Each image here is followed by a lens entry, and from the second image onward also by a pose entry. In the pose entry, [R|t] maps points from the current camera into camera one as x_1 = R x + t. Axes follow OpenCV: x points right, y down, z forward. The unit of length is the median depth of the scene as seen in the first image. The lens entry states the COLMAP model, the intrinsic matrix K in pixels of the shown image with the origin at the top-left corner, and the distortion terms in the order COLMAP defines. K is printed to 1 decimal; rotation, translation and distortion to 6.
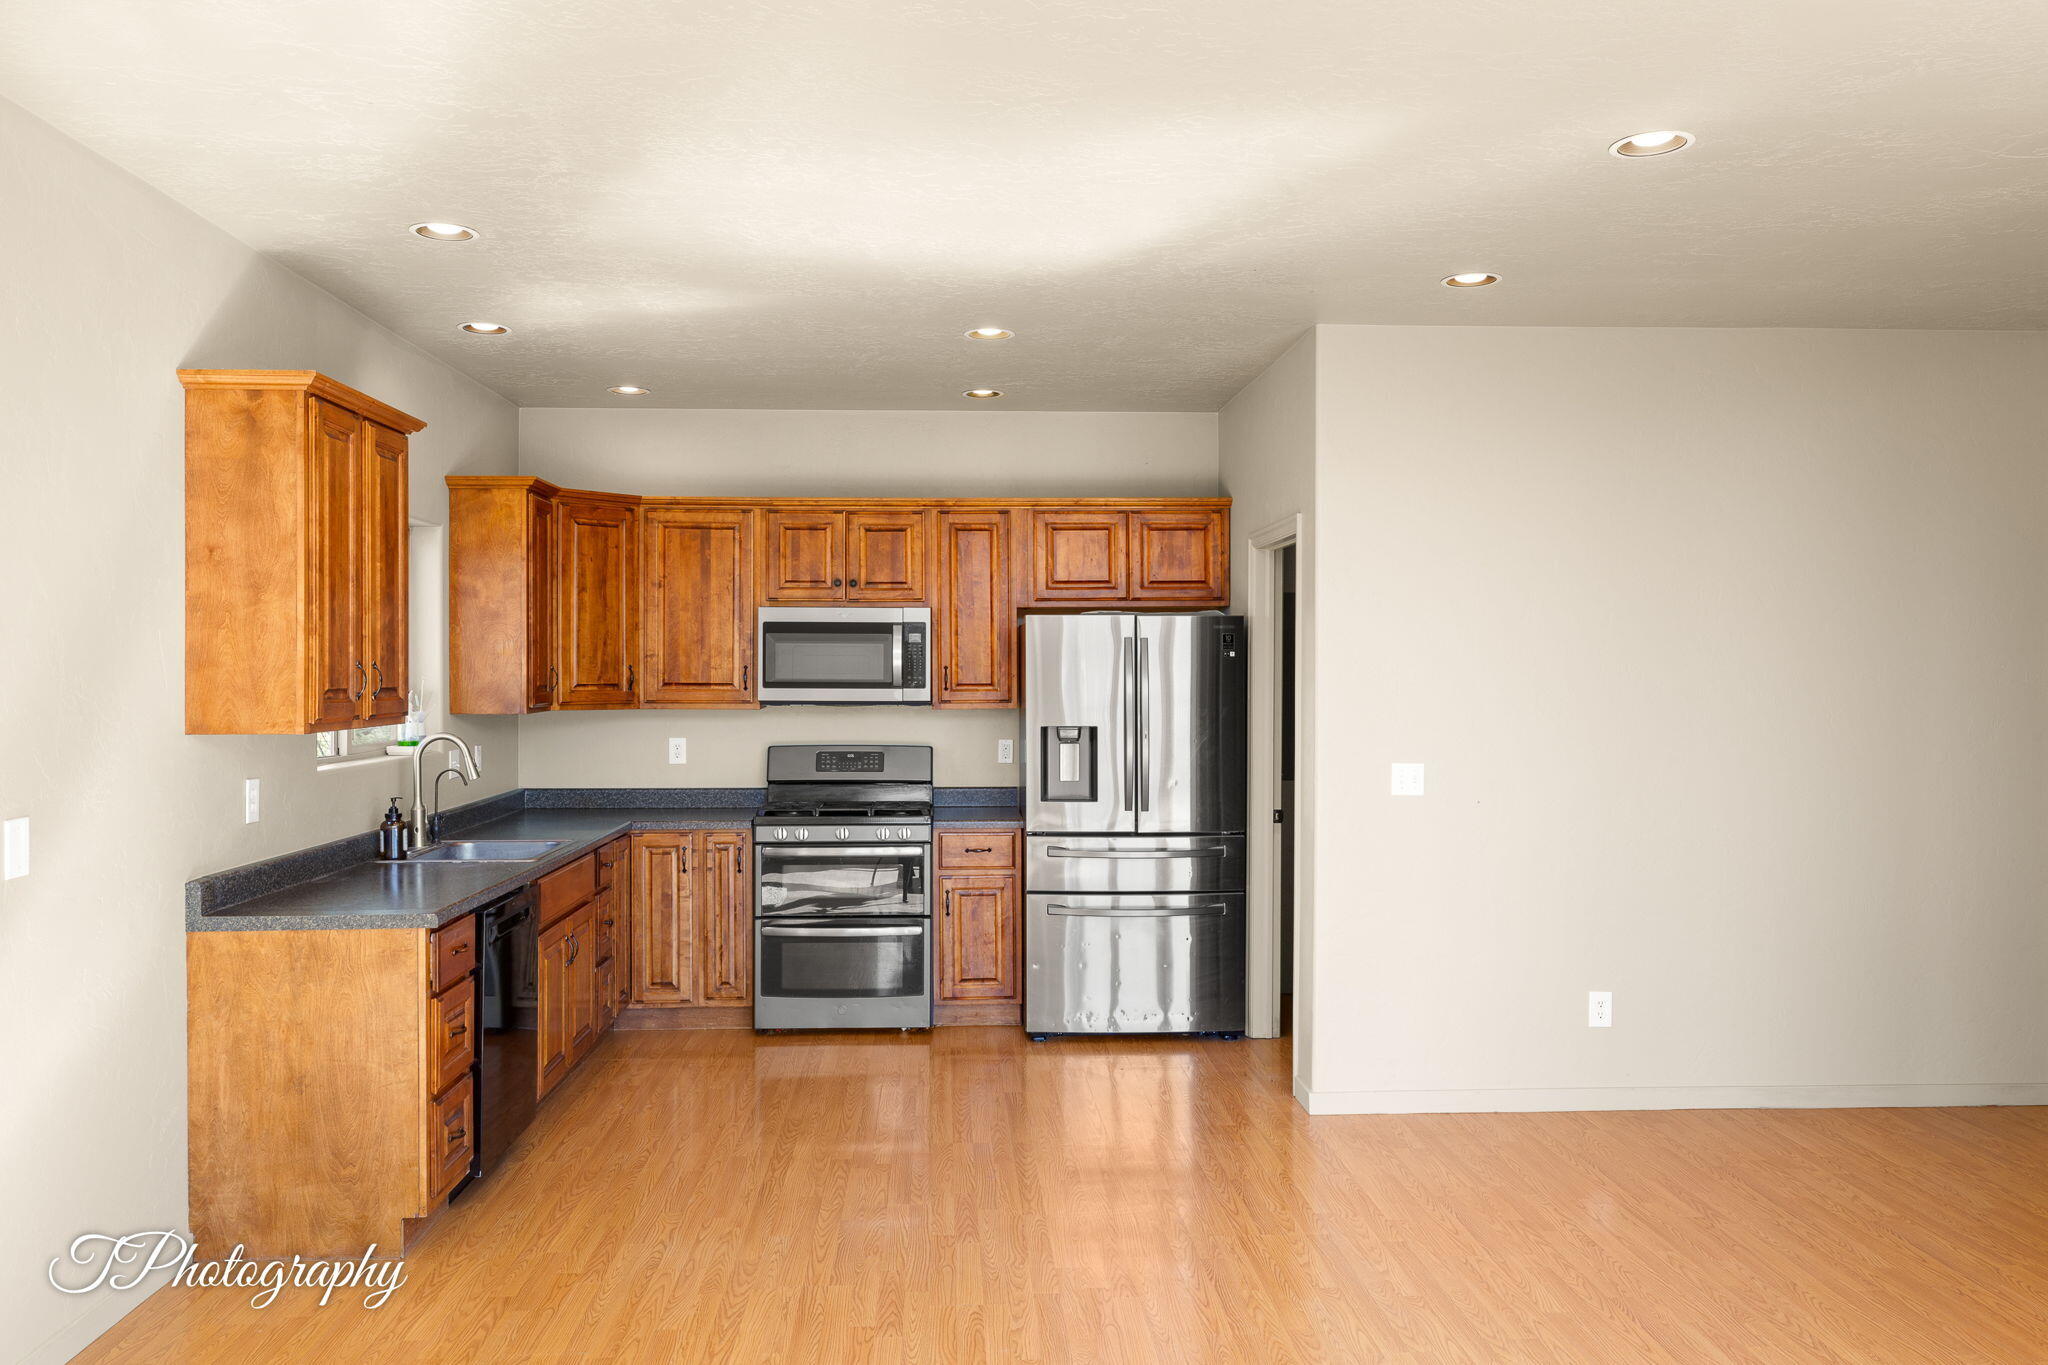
lens RADIAL K [[1550.3, 0, 1022.8], [0, 1550.3, 670.7], [0, 0, 1]] dist [-0.001110, 0.001028]
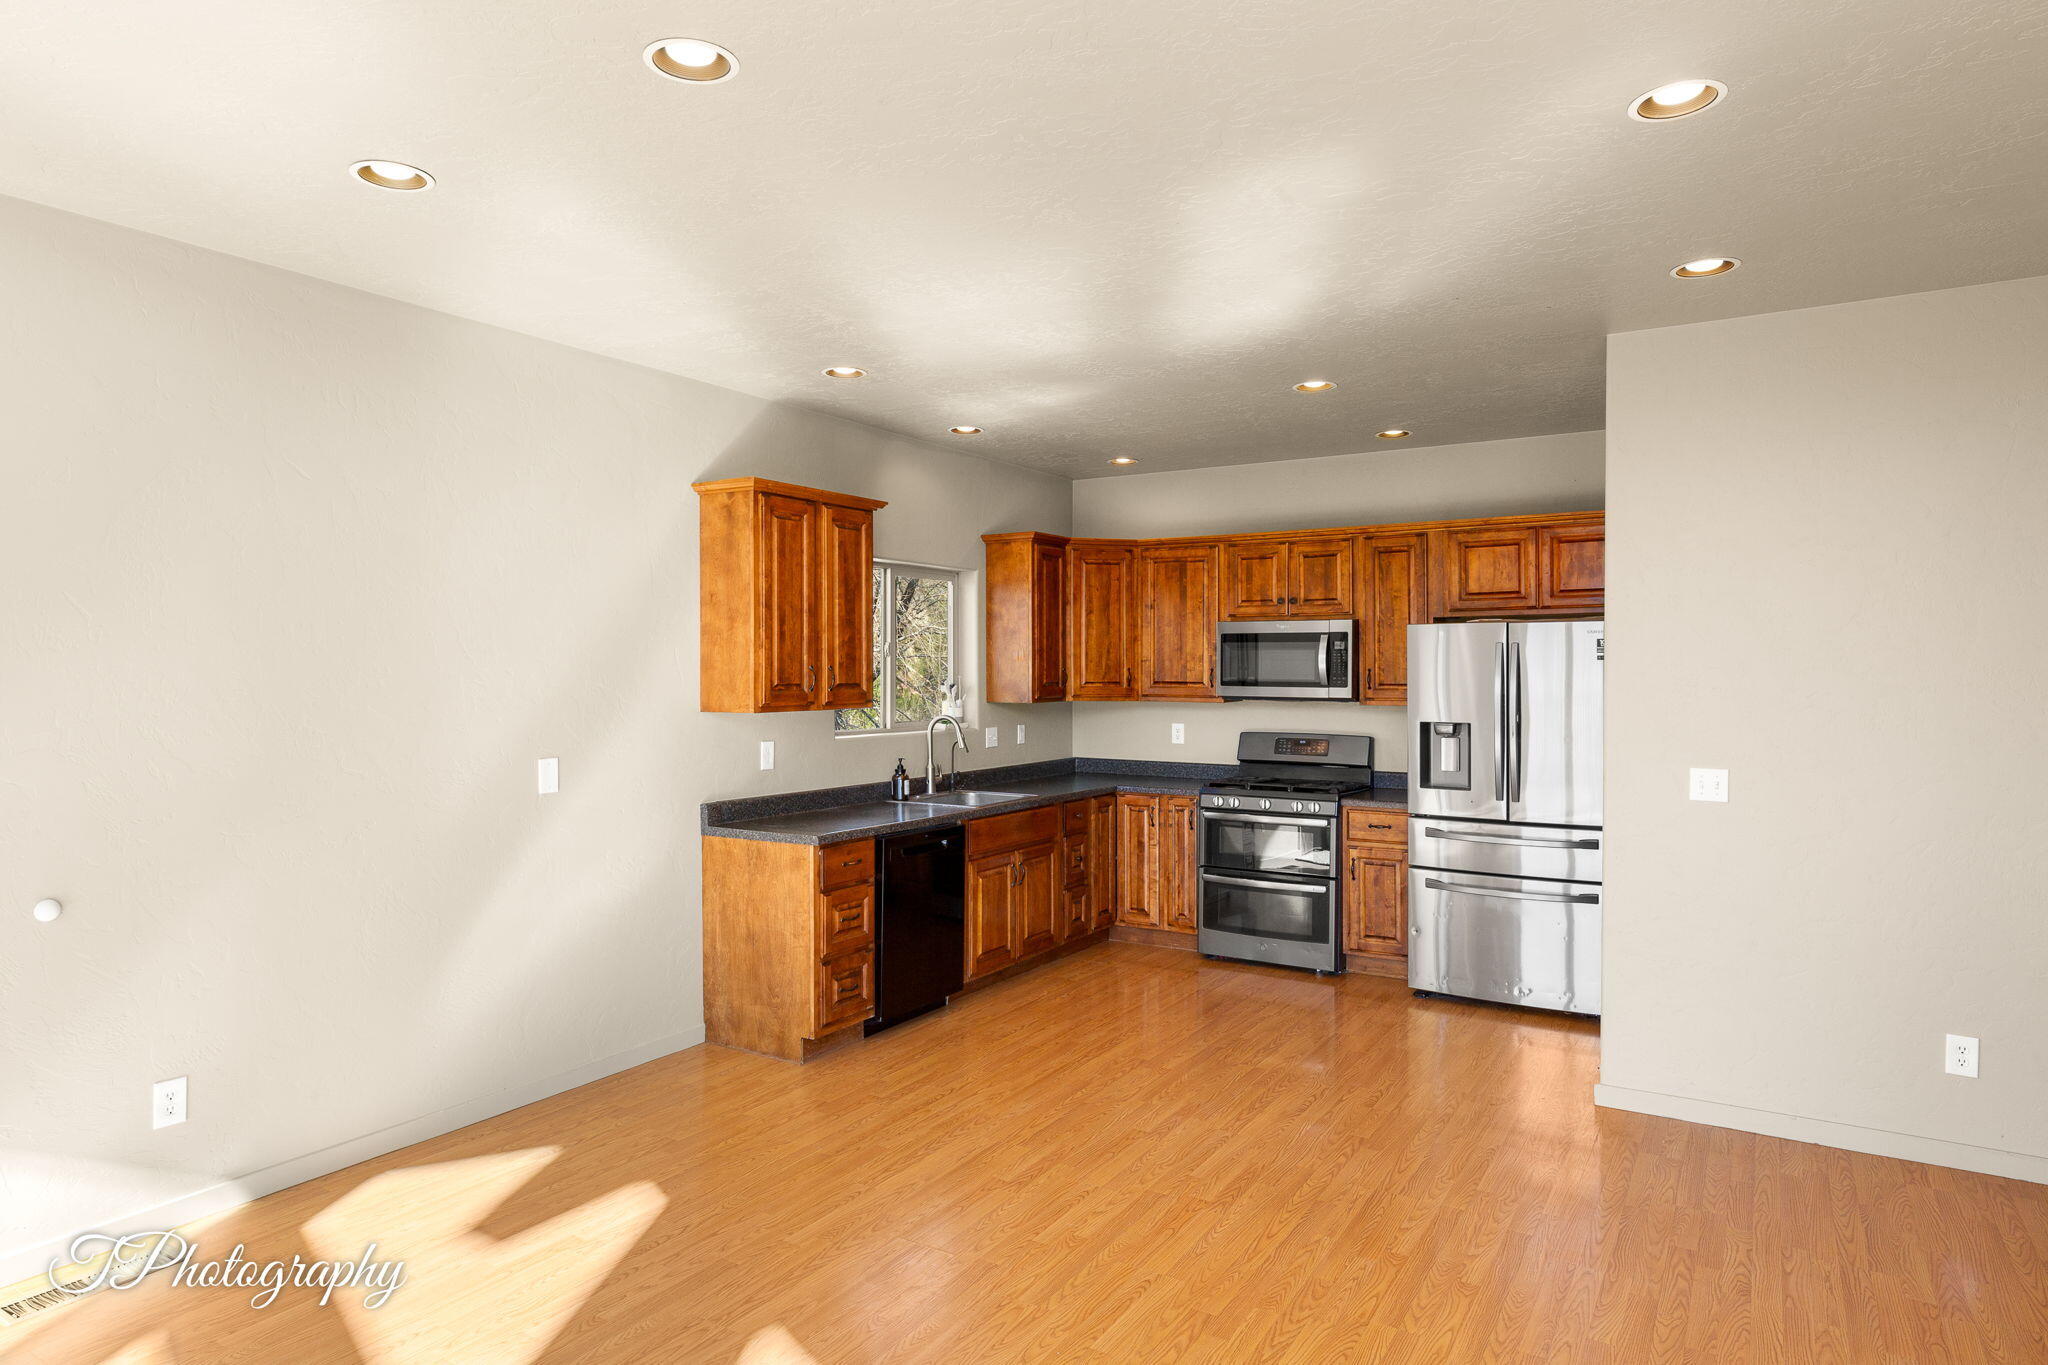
lens RADIAL K [[1205.4, 0, 1023.3], [0, 1205.4, 680.2], [0, 0, 1]] dist [0.006601, -0.000166]
pose [[0.821314, 0.006446, -0.570441, 0.283738], [-0.002028, 0.999963, 0.008379, -0.001572], [0.570473, -0.005724, 0.821296, 0.107665]]
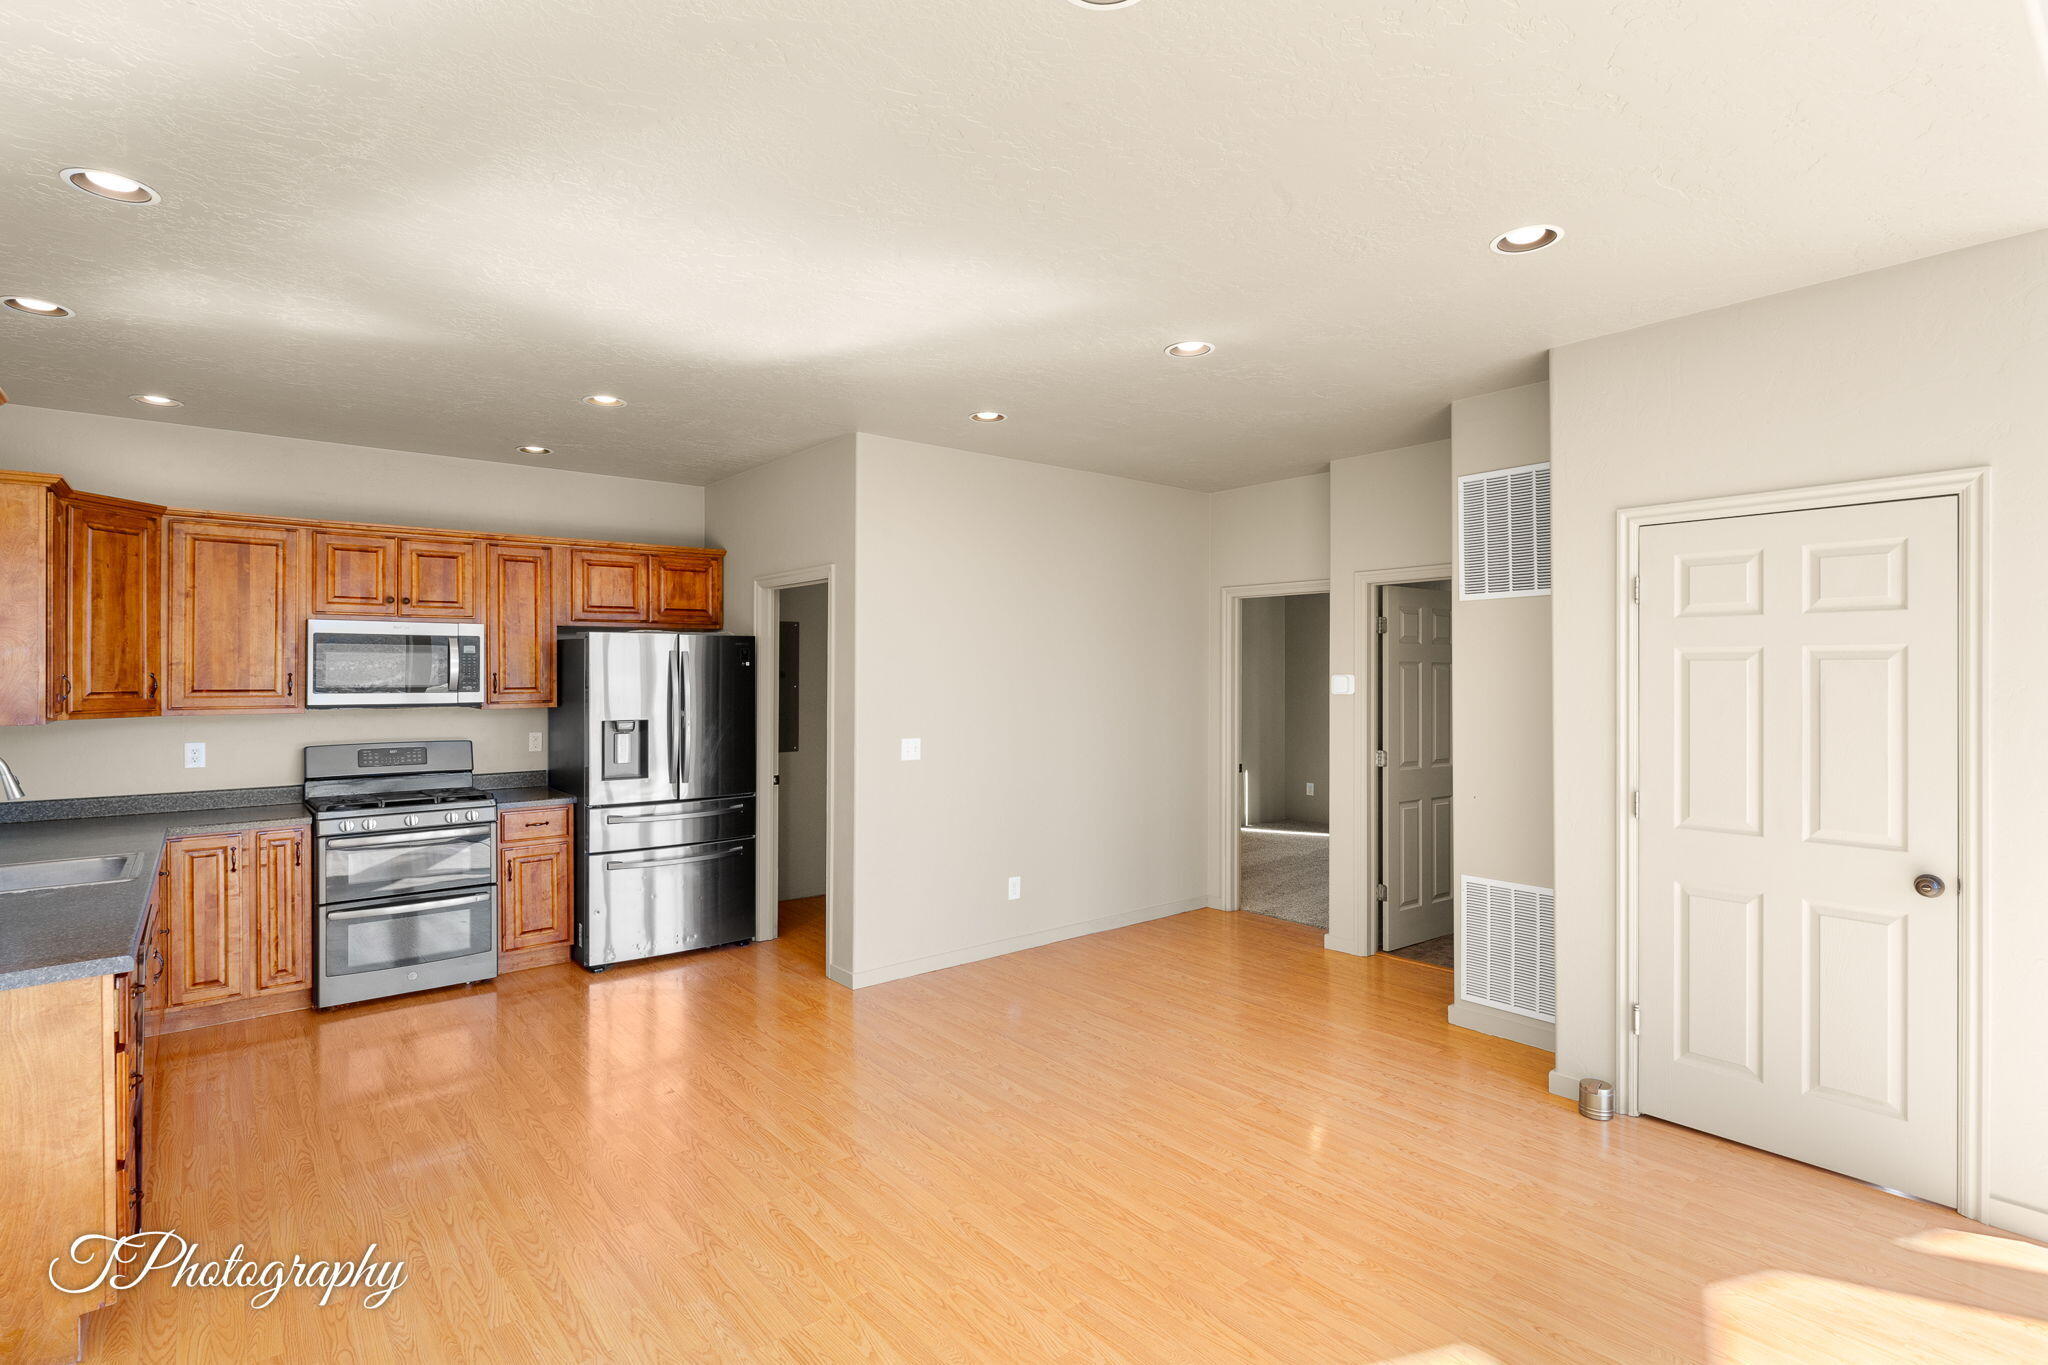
lens RADIAL K [[986.4, 0, 1024.4], [0, 986.4, 671.5], [0, 0, 1]] dist [-0.008644, 0.001647]
pose [[0.799347, -0.000723, 0.600870, -0.198222], [0.002964, 0.999992, -0.002740, -0.001012], [-0.600863, 0.003971, 0.799342, 0.160280]]
